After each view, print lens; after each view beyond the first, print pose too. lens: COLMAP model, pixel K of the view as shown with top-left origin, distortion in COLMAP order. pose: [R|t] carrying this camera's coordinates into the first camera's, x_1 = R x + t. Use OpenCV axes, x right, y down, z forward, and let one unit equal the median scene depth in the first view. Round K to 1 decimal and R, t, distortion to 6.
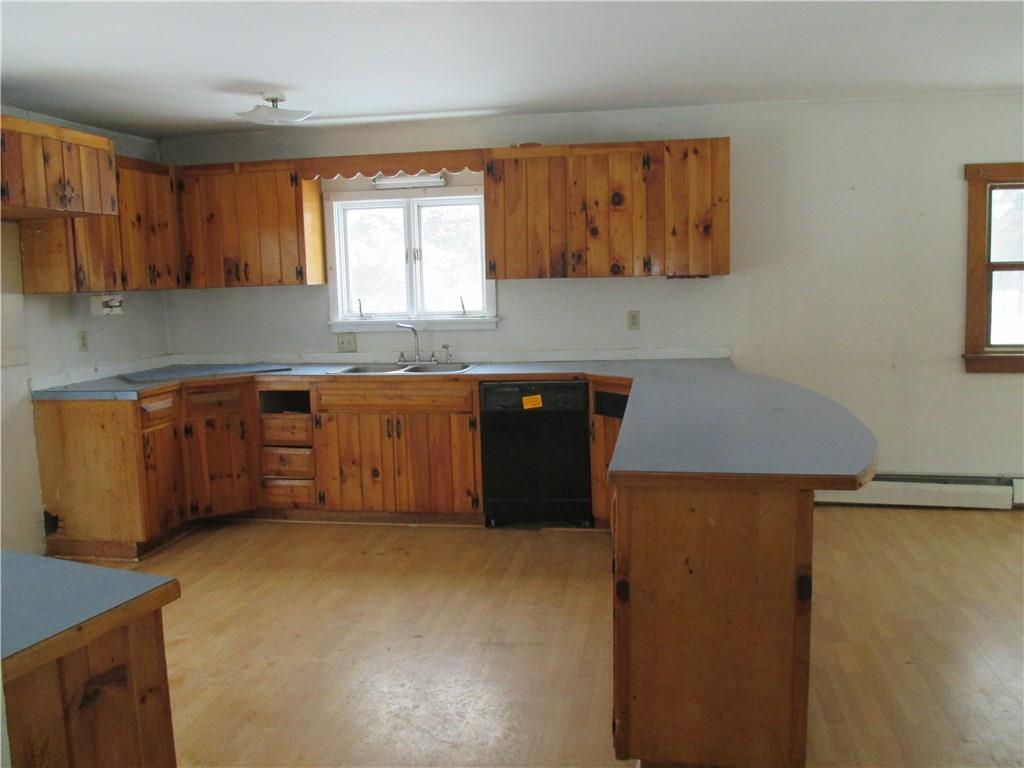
lens RADIAL K [[871.1, 0, 512.0], [0, 871.1, 384.0], [0, 0, 1]] dist [-0.013043, -0.007643]
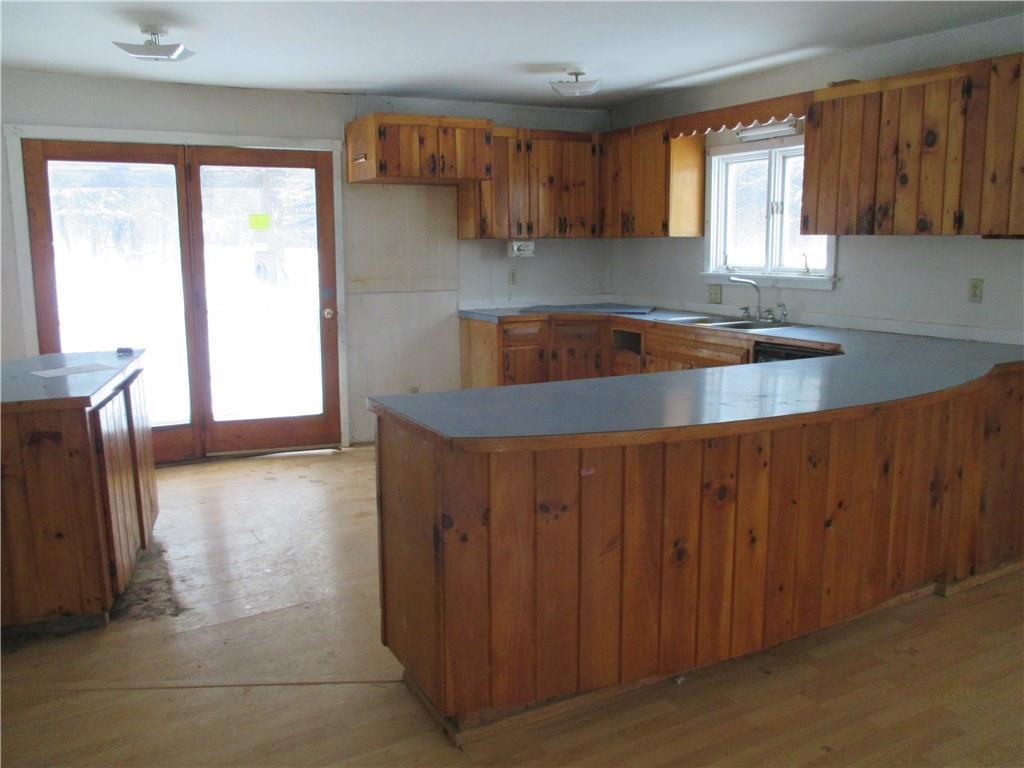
lens RADIAL K [[871.1, 0, 512.0], [0, 871.1, 384.0], [0, 0, 1]] dist [-0.013043, -0.007643]
pose [[0.614836, 0.150711, -0.774120, 0.536183], [-0.106100, 0.988454, 0.108171, -0.031623], [0.781485, 0.015627, 0.623728, 0.190219]]
